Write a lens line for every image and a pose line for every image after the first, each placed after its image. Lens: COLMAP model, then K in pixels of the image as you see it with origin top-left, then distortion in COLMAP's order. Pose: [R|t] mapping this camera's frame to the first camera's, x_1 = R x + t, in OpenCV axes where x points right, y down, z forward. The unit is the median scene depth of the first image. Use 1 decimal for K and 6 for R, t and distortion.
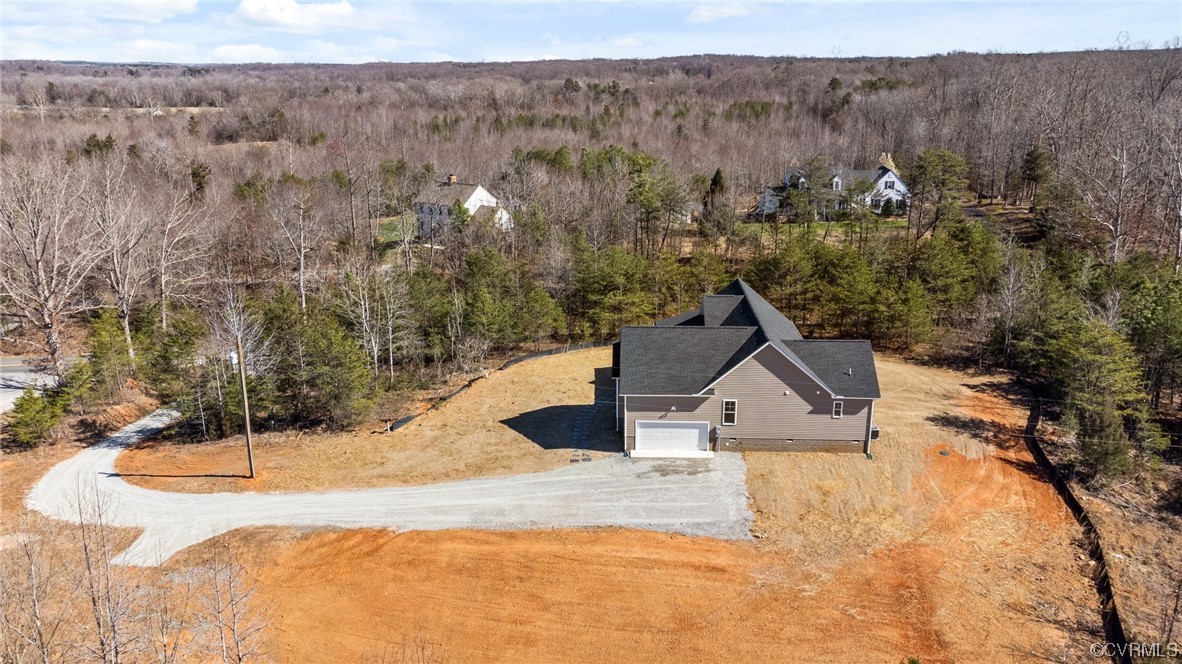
lens RADIAL K [[873.7, 0, 591.0], [0, 873.7, 332.0], [0, 0, 1]] dist [0.072729, -0.054951]
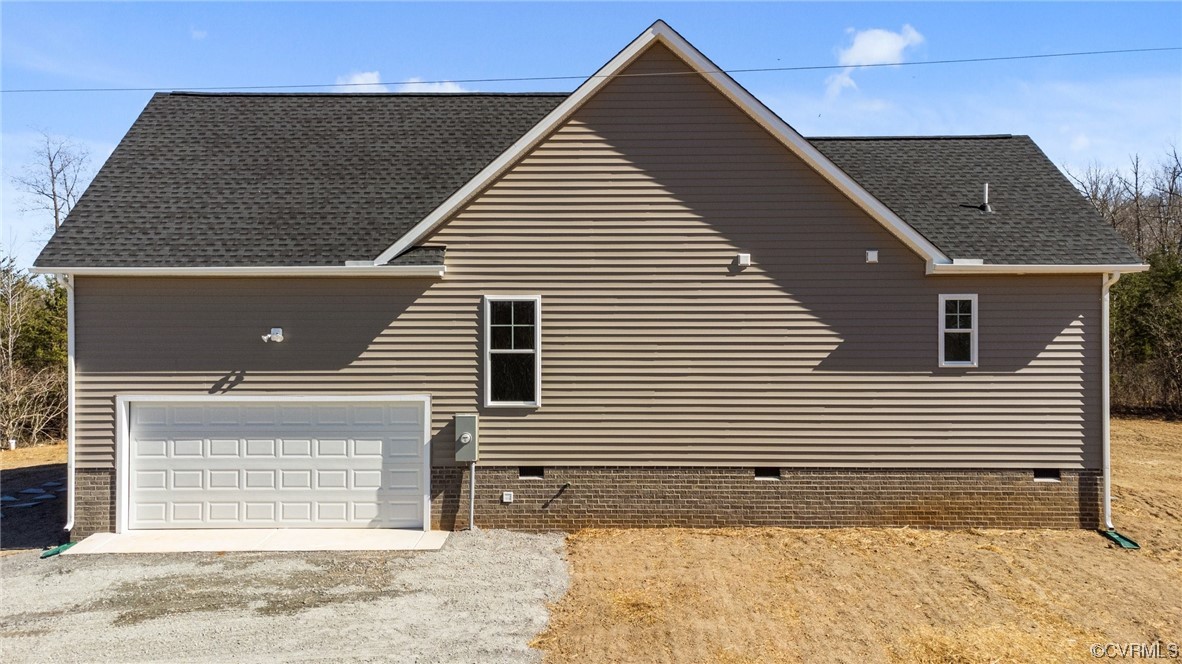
lens RADIAL K [[873.7, 0, 591.0], [0, 873.7, 332.0], [0, 0, 1]] dist [0.072729, -0.054951]
pose [[0.999249, 0.006043, 0.038279, 0.171518], [0.004842, 0.960553, -0.278053, 0.153900], [-0.038449, 0.278030, 0.959803, 0.771437]]
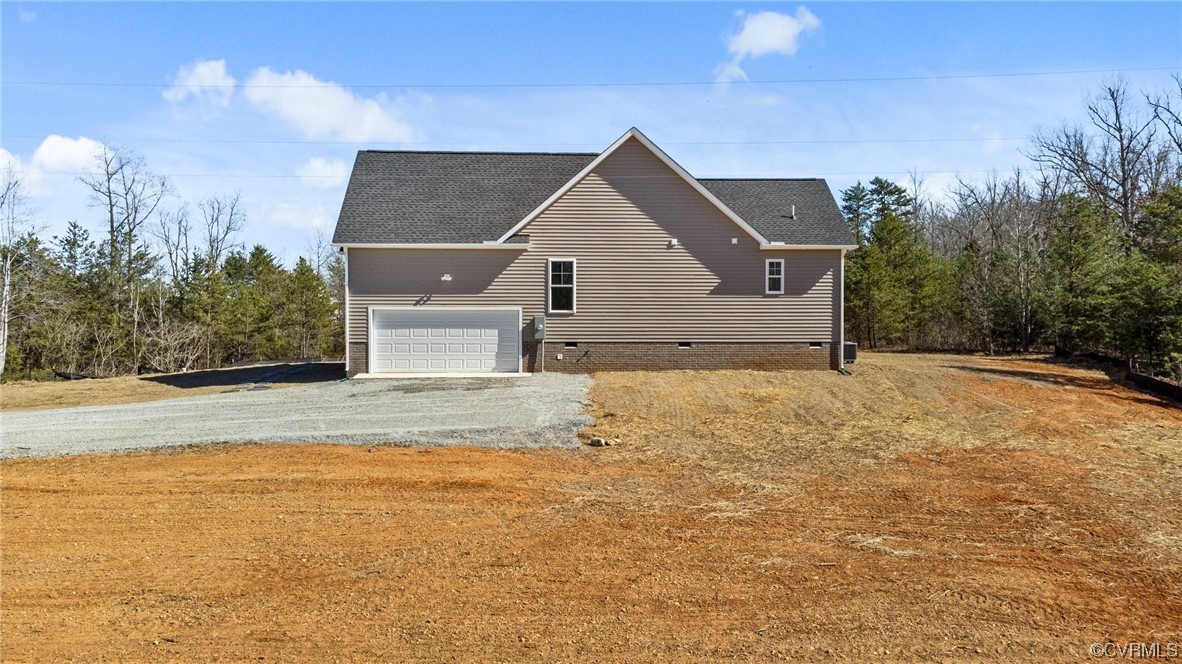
lens RADIAL K [[873.7, 0, 591.0], [0, 873.7, 332.0], [0, 0, 1]] dist [0.072729, -0.054951]
pose [[0.996321, 0.007281, 0.085389, 0.133525], [0.016261, 0.962221, -0.271785, 0.251551], [-0.084142, 0.272173, 0.958562, 0.536998]]
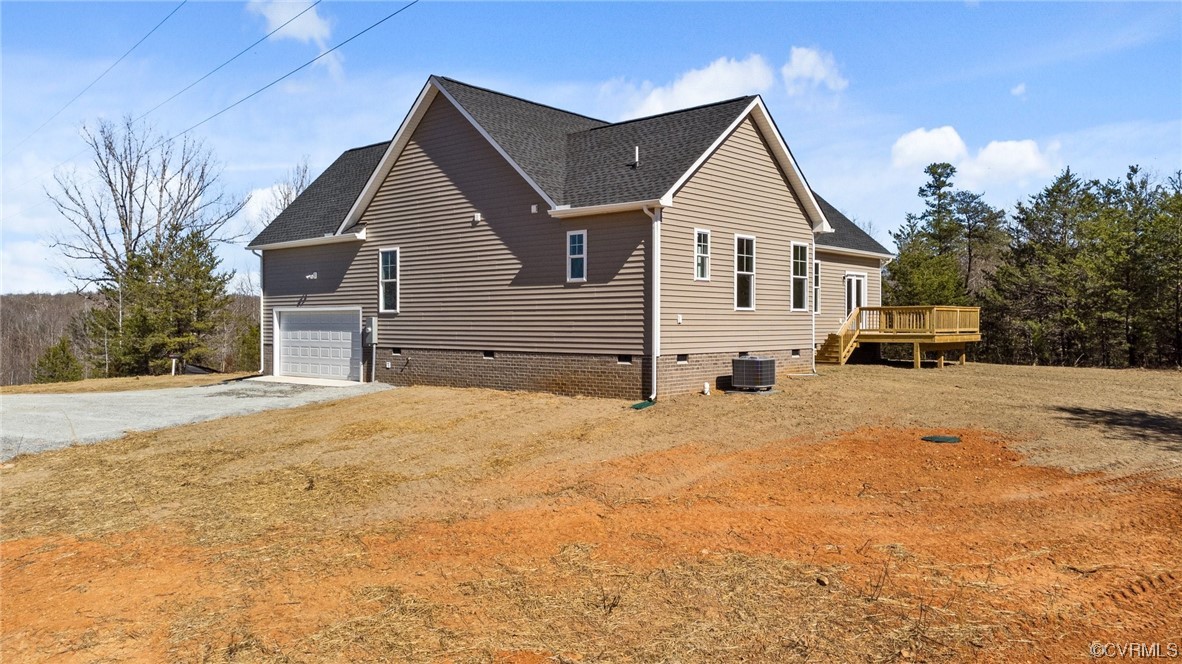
lens RADIAL K [[873.7, 0, 591.0], [0, 873.7, 332.0], [0, 0, 1]] dist [0.072729, -0.054951]
pose [[0.781381, 0.013935, -0.623899, 0.493497], [-0.179314, 0.962604, -0.203075, 0.182702], [0.597738, 0.270553, 0.754659, 0.754774]]
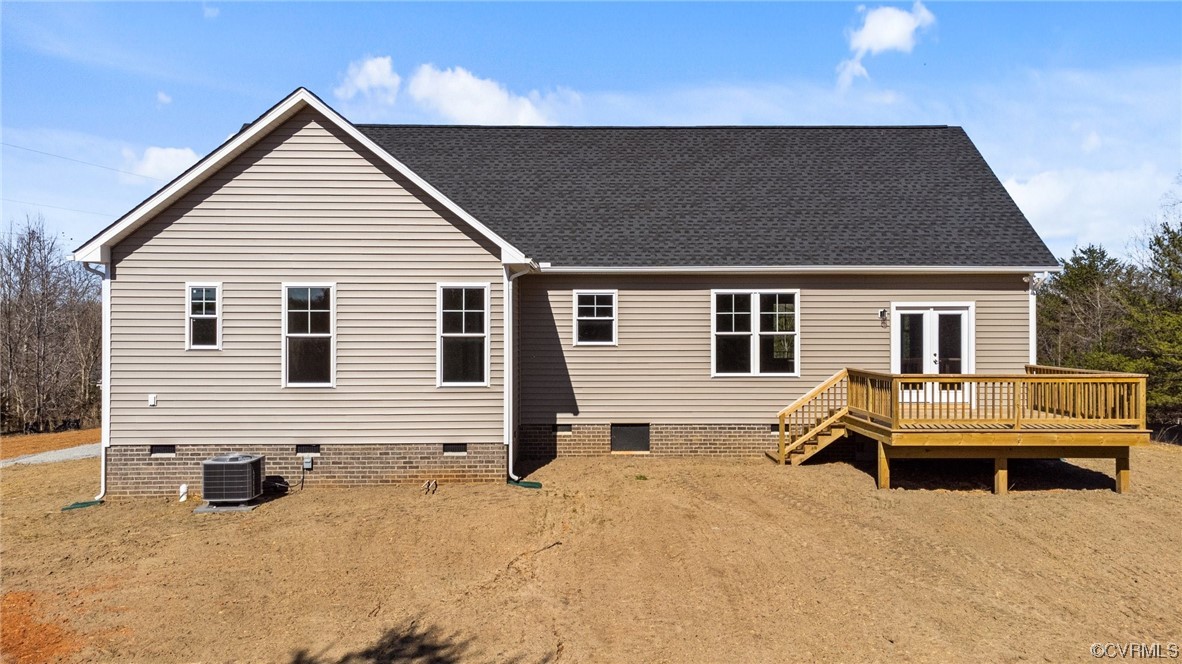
lens RADIAL K [[873.7, 0, 591.0], [0, 873.7, 332.0], [0, 0, 1]] dist [0.072729, -0.054951]
pose [[0.071397, 0.011439, -0.997382, 0.582883], [-0.278330, 0.960444, -0.008908, 0.055557], [0.957828, 0.278238, 0.071757, 1.111652]]
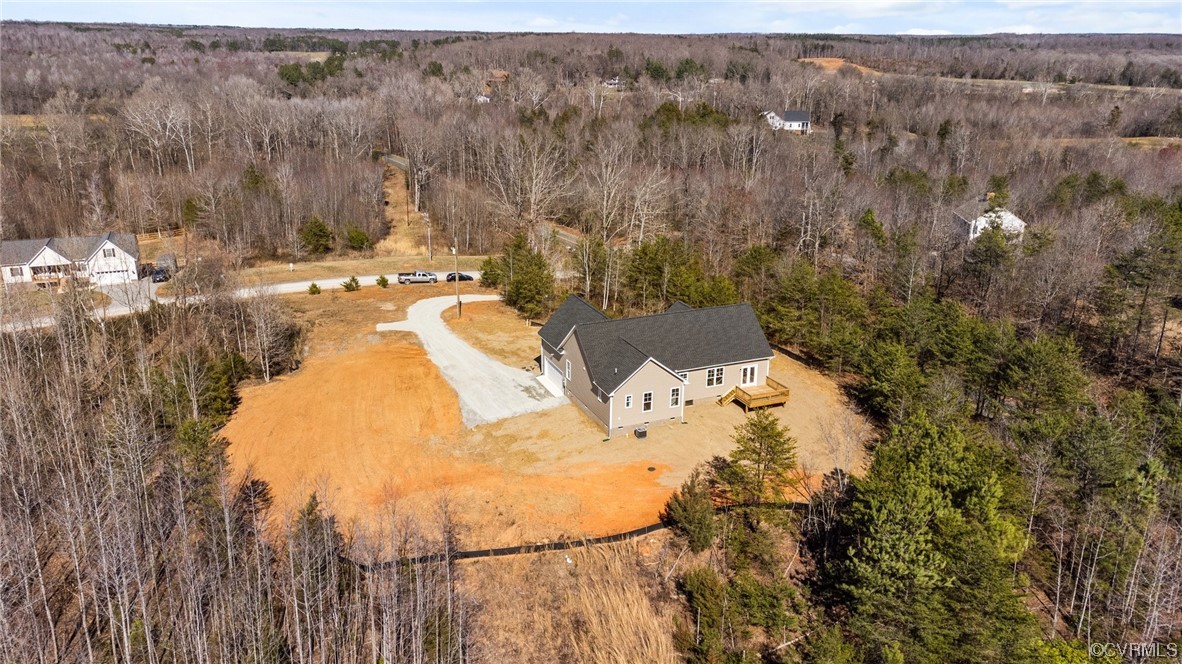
lens RADIAL K [[873.7, 0, 591.0], [0, 873.7, 332.0], [0, 0, 1]] dist [0.072729, -0.054951]
pose [[0.446161, 0.295120, -0.844893, 1.316208], [-0.263579, 0.945523, 0.191083, -0.235959], [0.855258, 0.137442, 0.499643, 0.341205]]
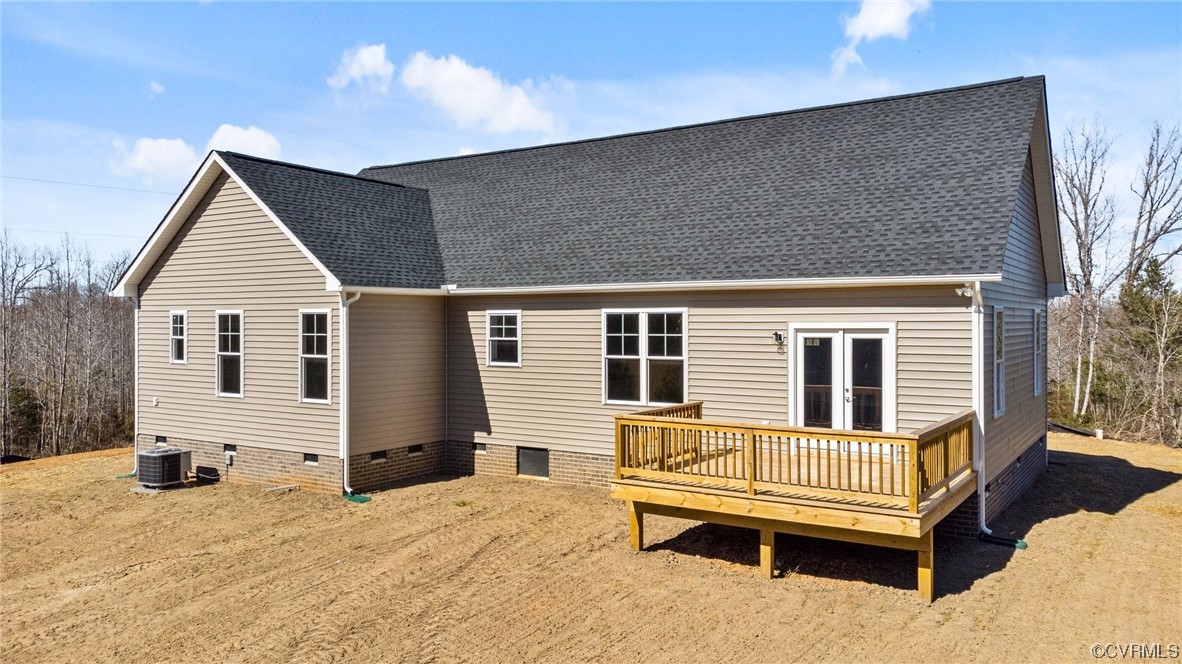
lens RADIAL K [[873.7, 0, 591.0], [0, 873.7, 332.0], [0, 0, 1]] dist [0.072729, -0.054951]
pose [[-0.497966, 0.013702, -0.867089, 0.526632], [-0.240091, 0.958612, 0.153032, -0.008132], [0.833299, 0.284385, -0.474066, 1.301981]]
